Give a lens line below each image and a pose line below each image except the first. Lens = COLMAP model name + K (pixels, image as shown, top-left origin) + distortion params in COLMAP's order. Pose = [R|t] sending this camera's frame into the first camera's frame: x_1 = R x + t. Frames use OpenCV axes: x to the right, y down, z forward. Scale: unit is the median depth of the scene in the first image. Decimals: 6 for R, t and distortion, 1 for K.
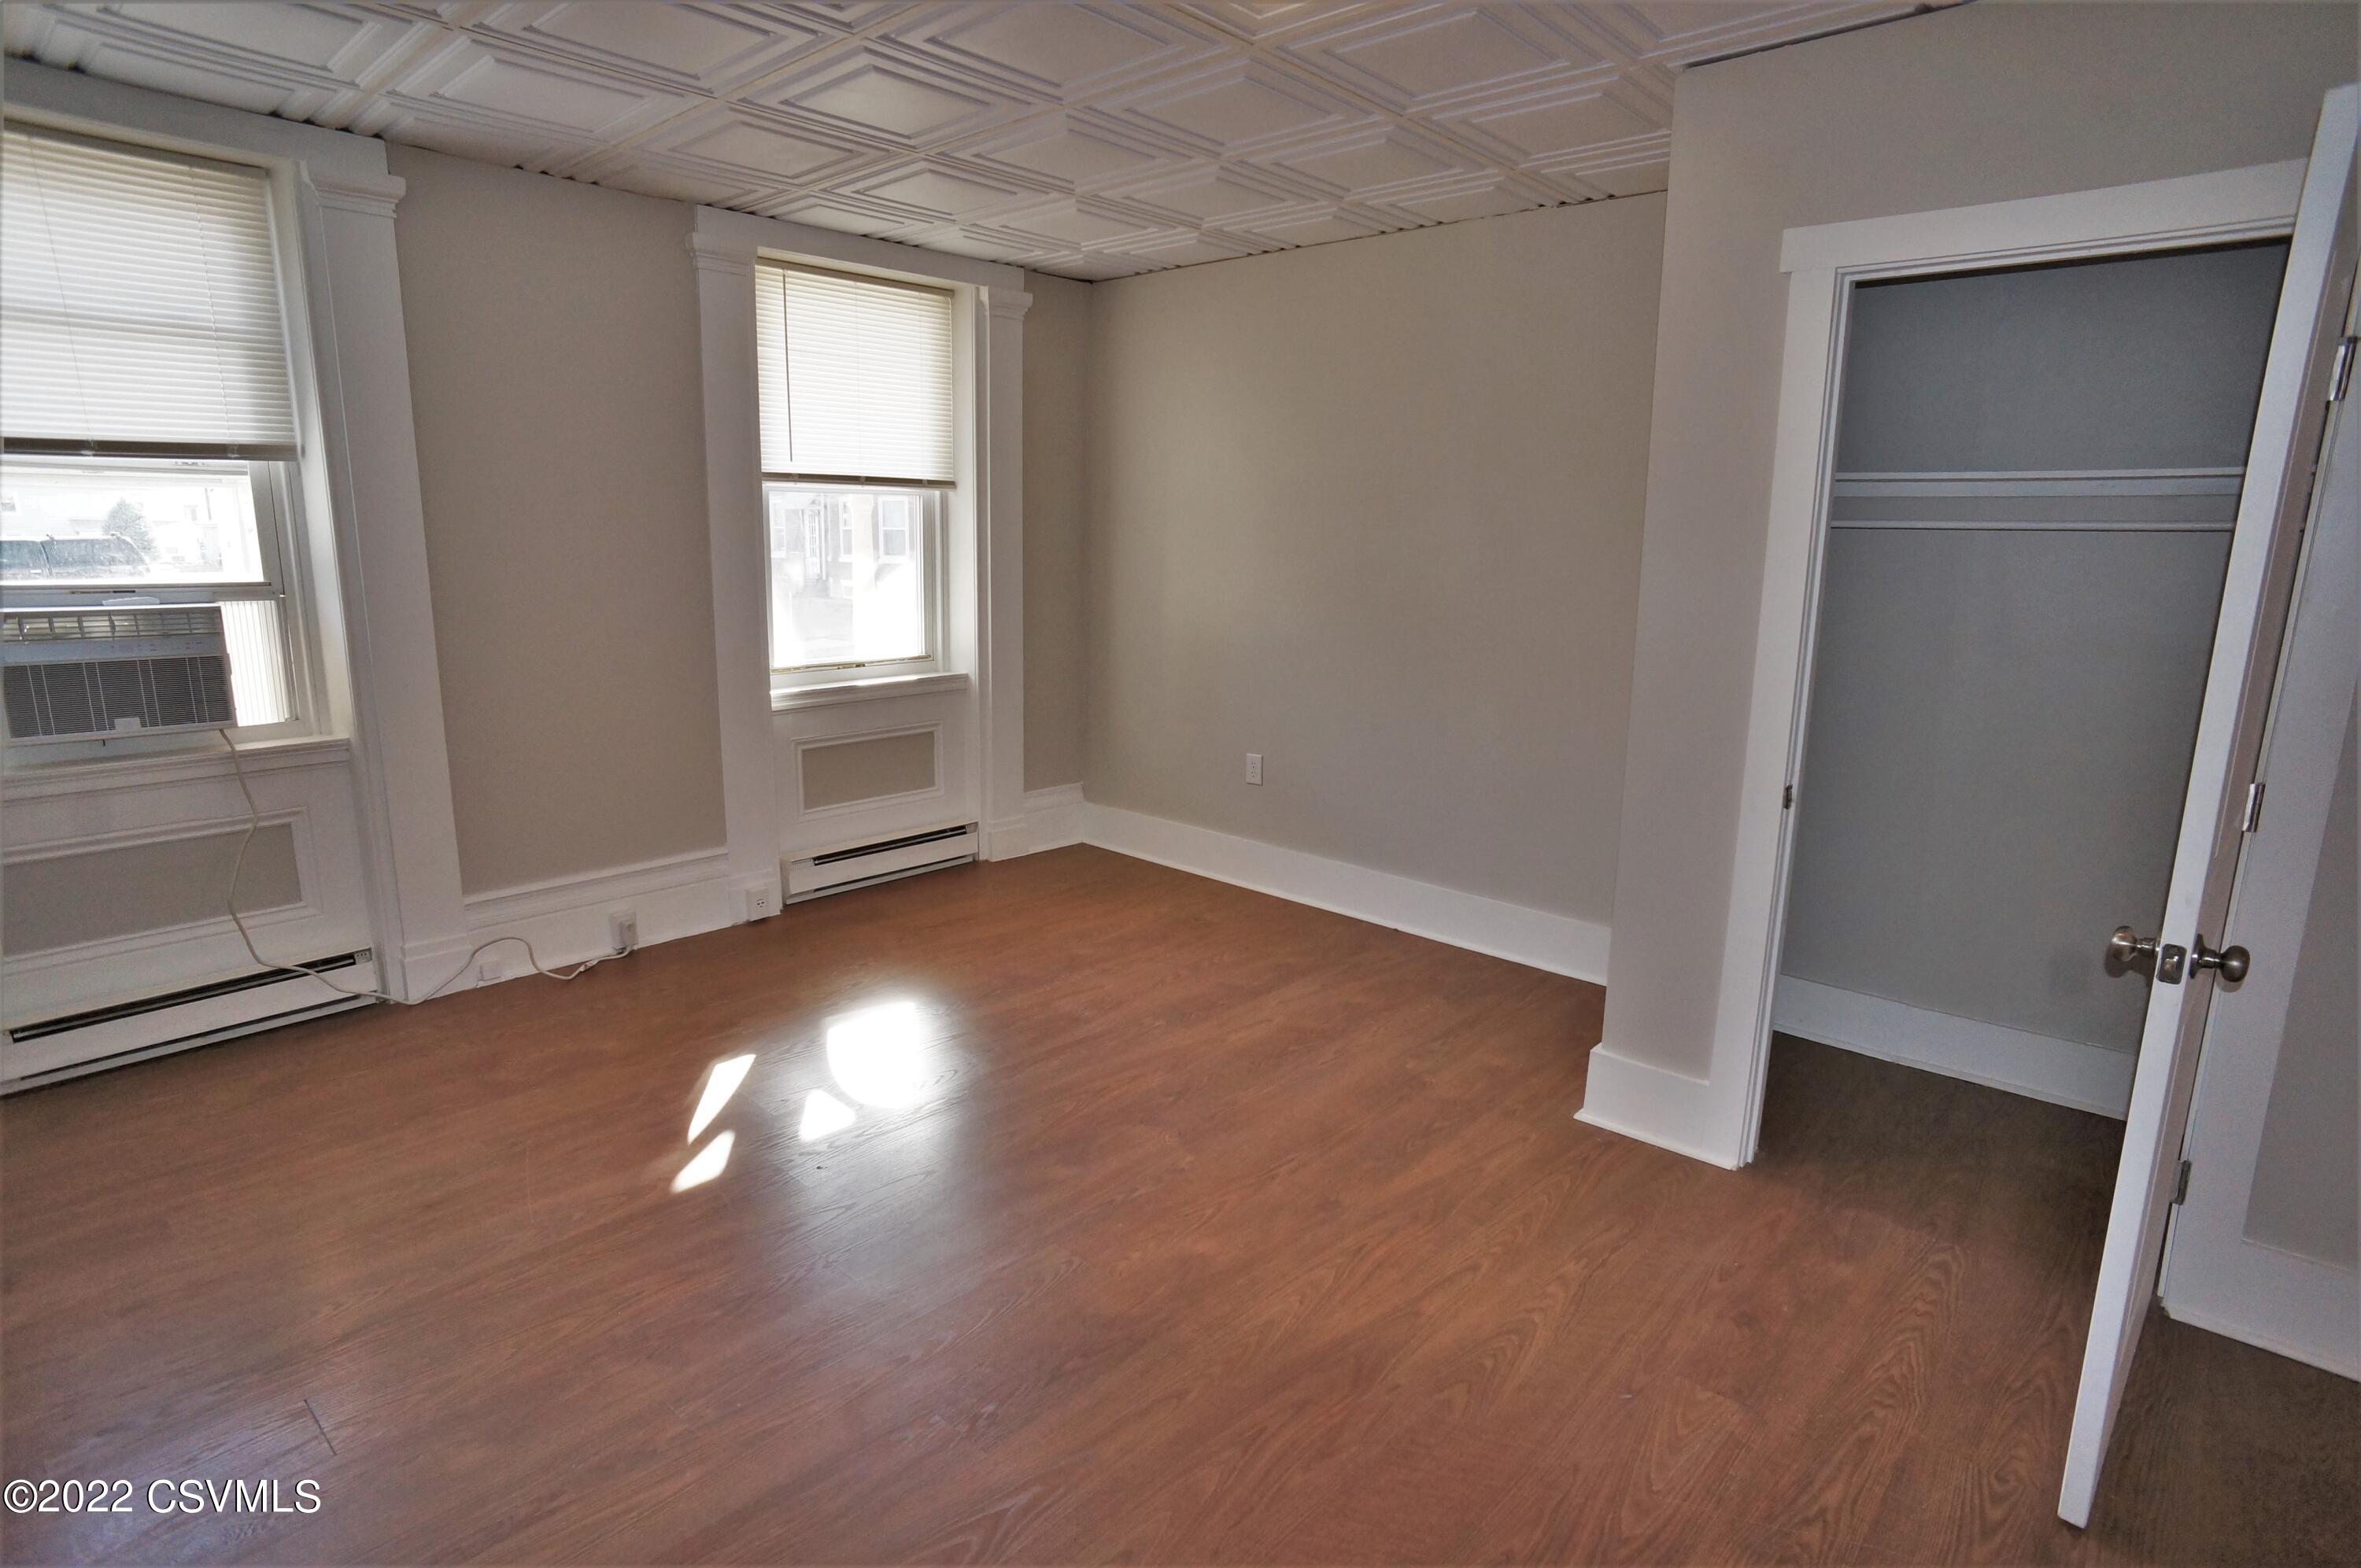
lens RADIAL K [[1229.6, 0, 1182.4], [0, 1229.6, 783.3], [0, 0, 1]] dist [-0.088616, 0.058983]
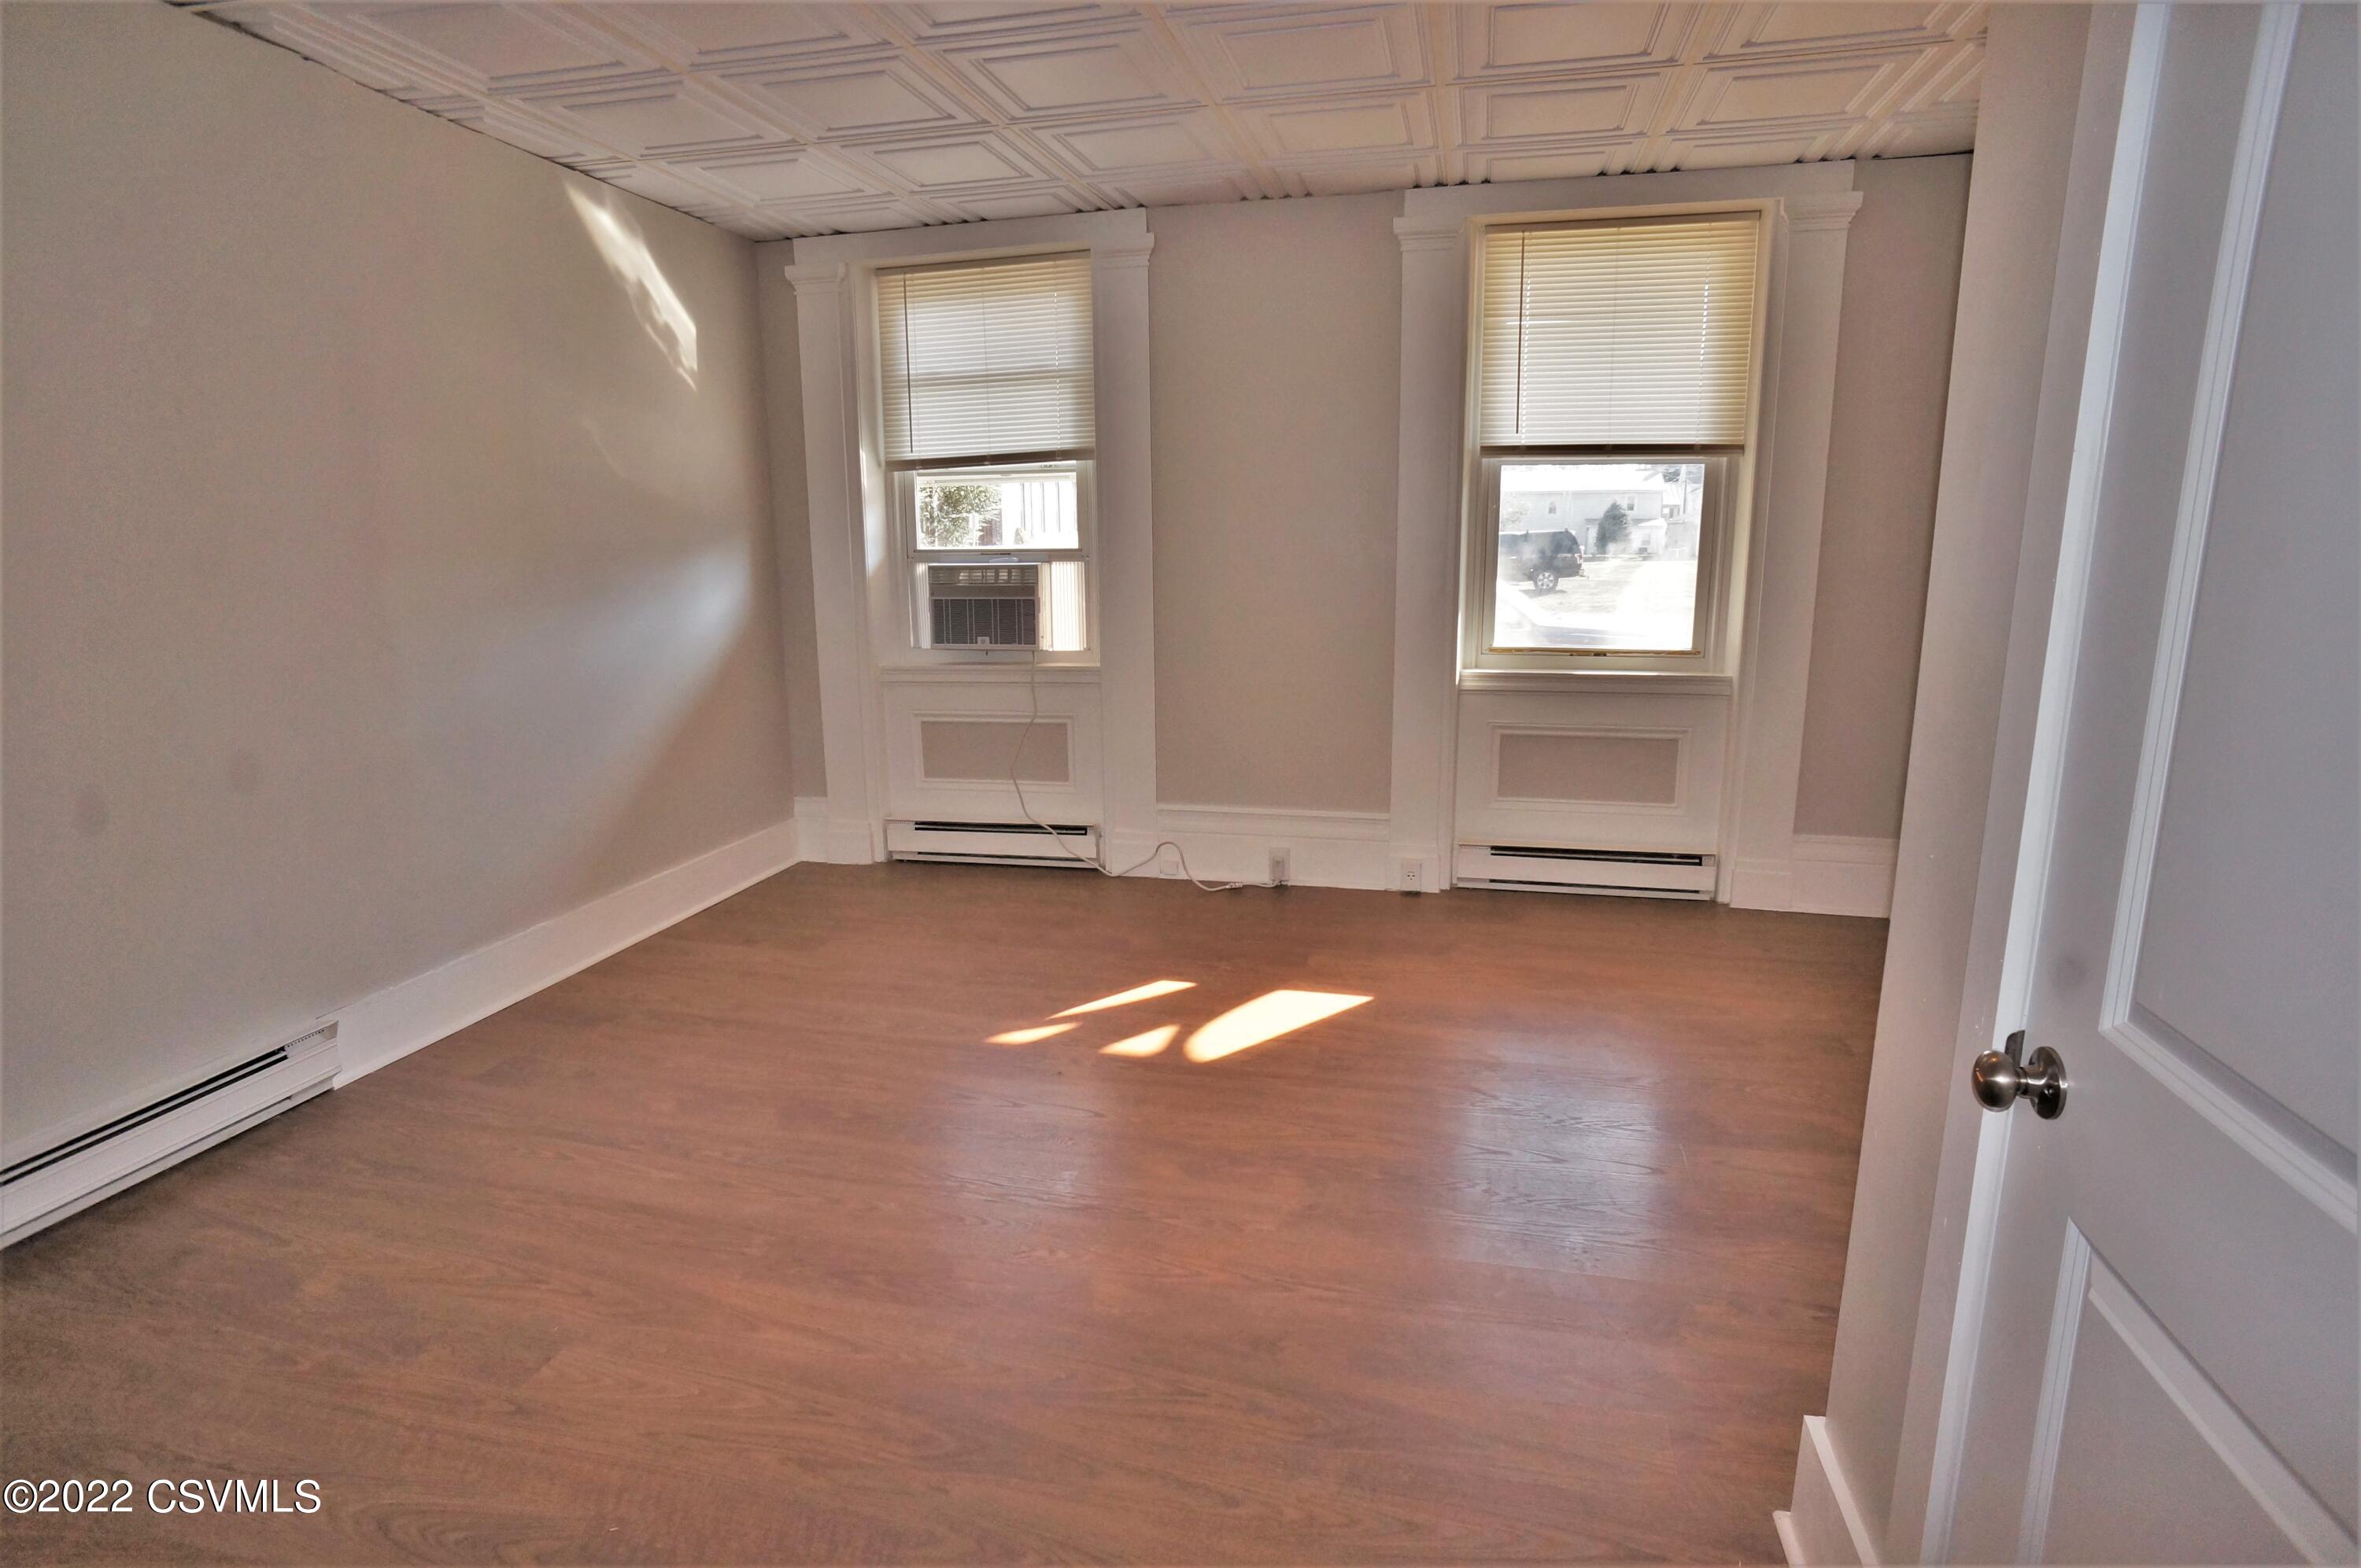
lens RADIAL K [[1229.6, 0, 1182.4], [0, 1229.6, 783.3], [0, 0, 1]] dist [-0.088616, 0.058983]
pose [[0.481853, 0.160970, -0.861340, 0.471597], [-0.160760, 0.982537, 0.093687, -0.045975], [0.861379, 0.093326, 0.499316, 0.358135]]
